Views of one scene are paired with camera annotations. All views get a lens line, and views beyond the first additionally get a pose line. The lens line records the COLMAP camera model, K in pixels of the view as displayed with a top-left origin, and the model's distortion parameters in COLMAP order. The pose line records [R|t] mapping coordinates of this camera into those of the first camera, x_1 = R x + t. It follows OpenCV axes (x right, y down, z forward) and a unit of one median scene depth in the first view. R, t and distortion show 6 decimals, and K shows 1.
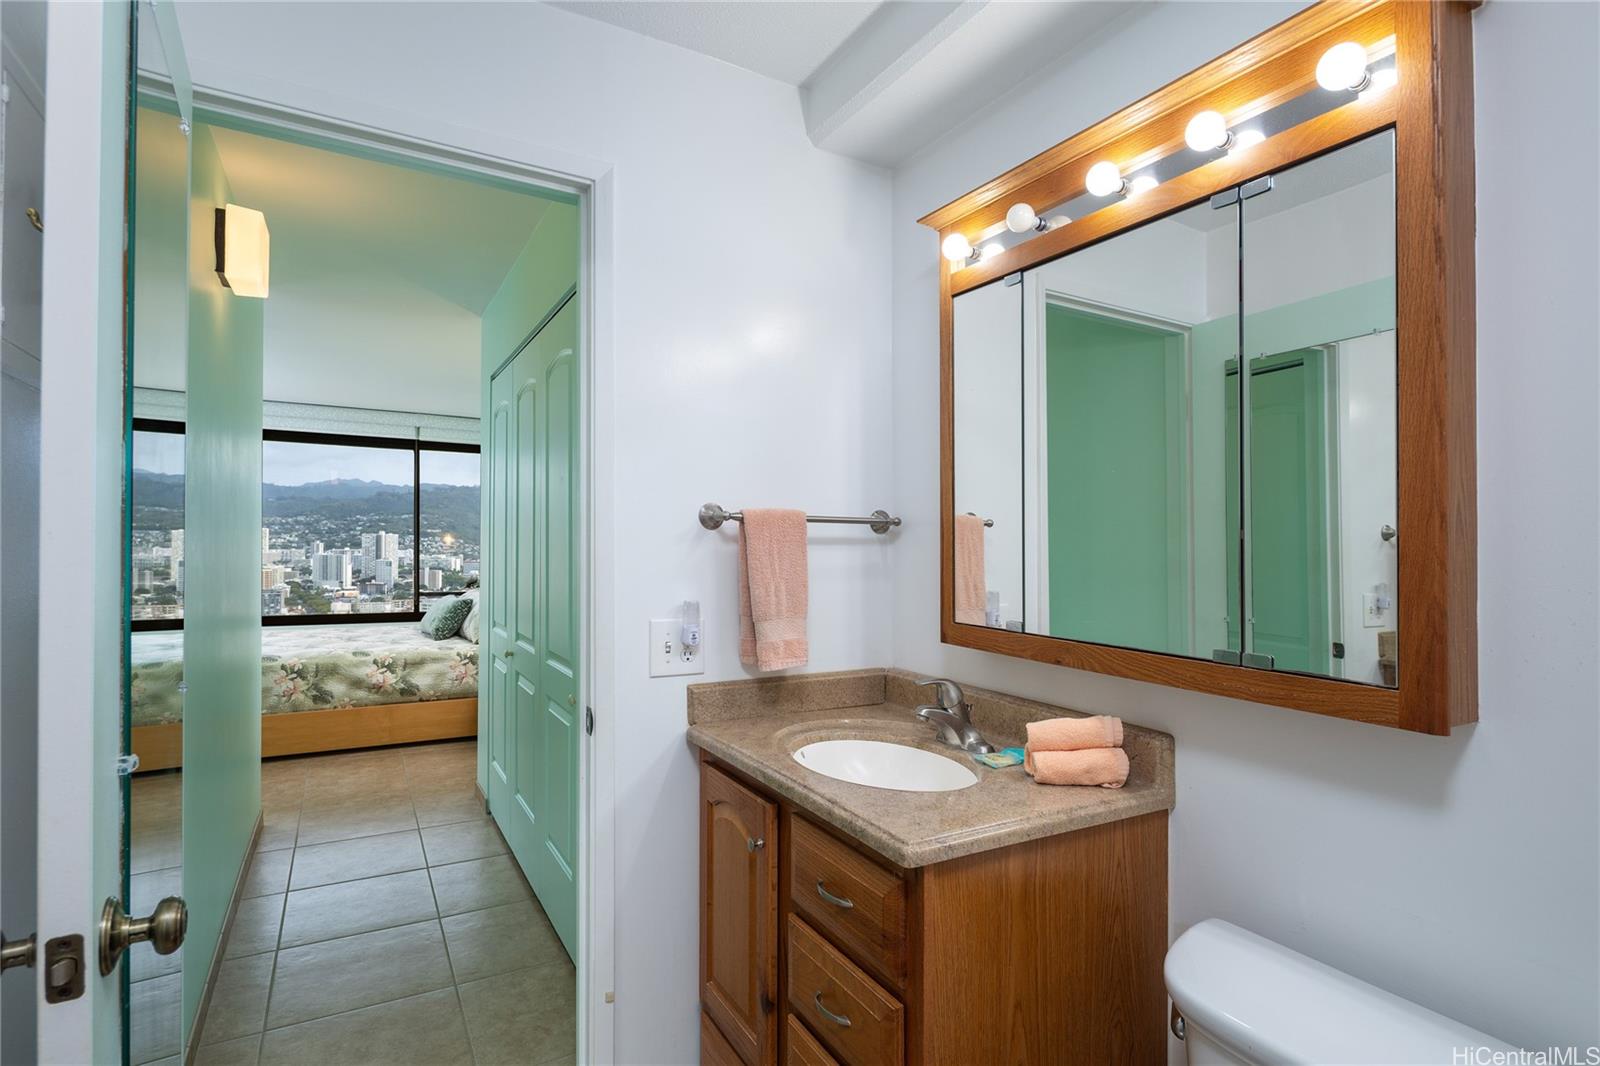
lens RADIAL K [[792.0, 0, 812.1], [0, 792.0, 553.1], [0, 0, 1]] dist [0.002738, -0.003923]
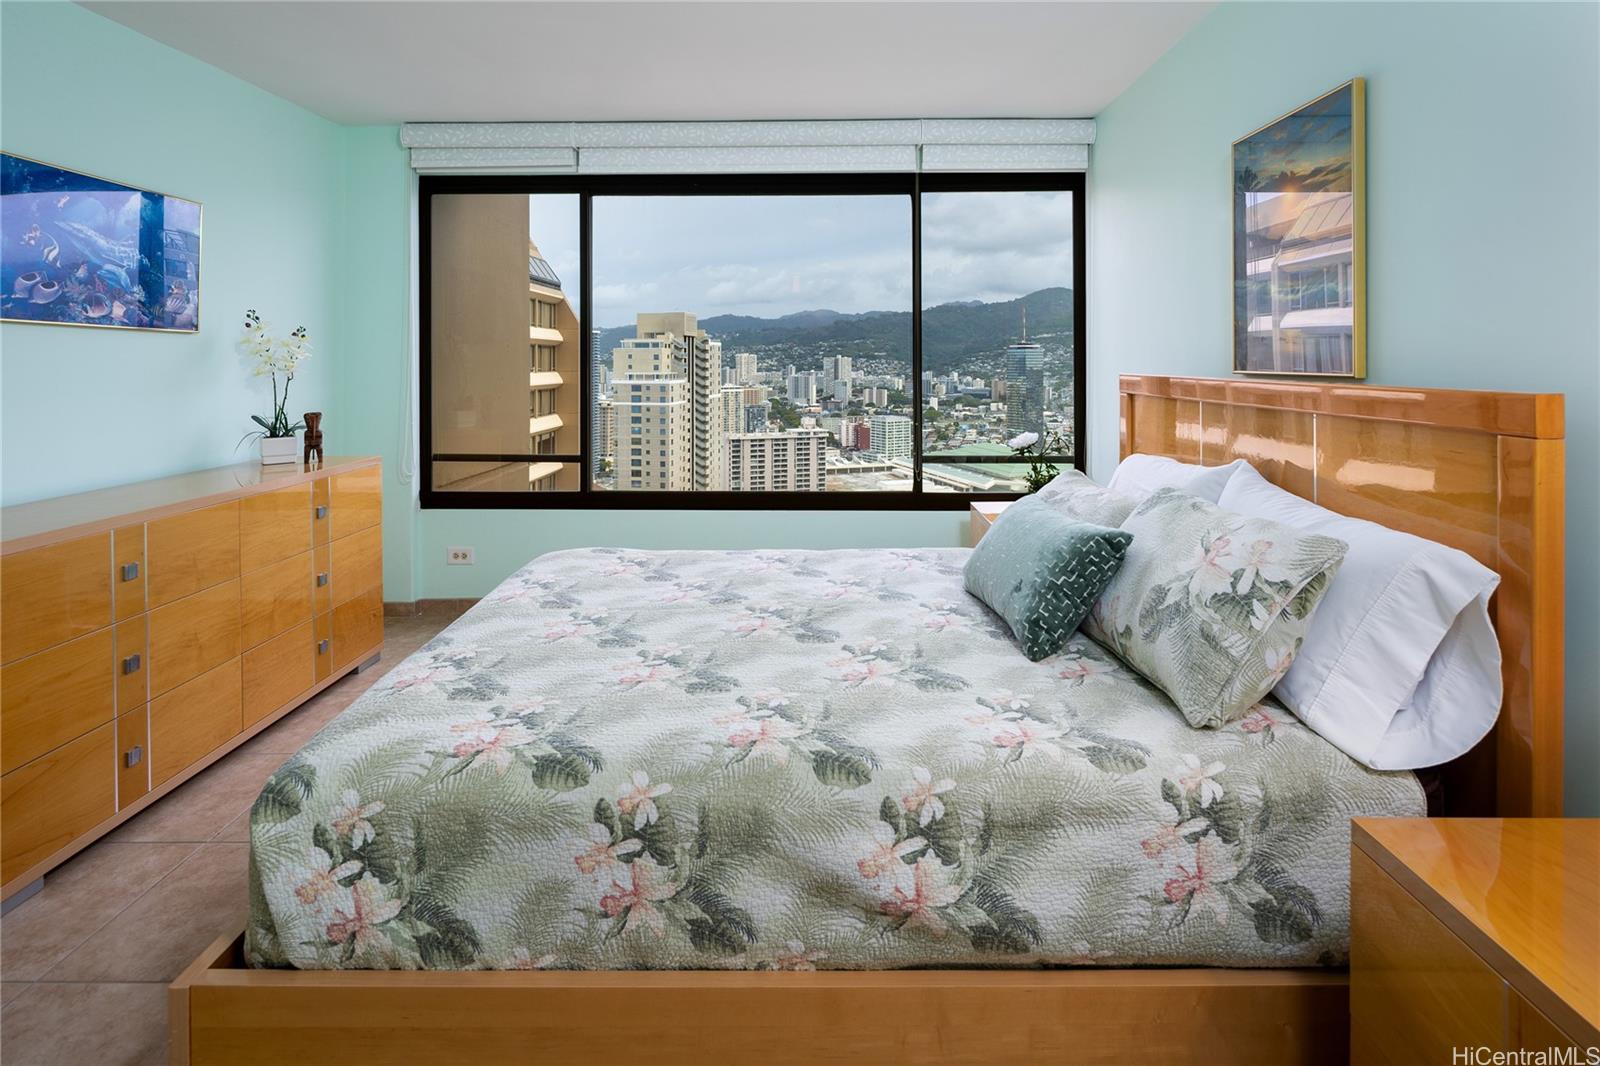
lens RADIAL K [[792.0, 0, 816.2], [0, 792.0, 357.9], [0, 0, 1]] dist [0.002738, -0.003923]
pose [[0.864716, -0.017384, -0.501960, -0.429774], [0.007924, 0.999749, -0.020973, -0.010389], [0.502199, 0.014158, 0.864636, 0.744805]]
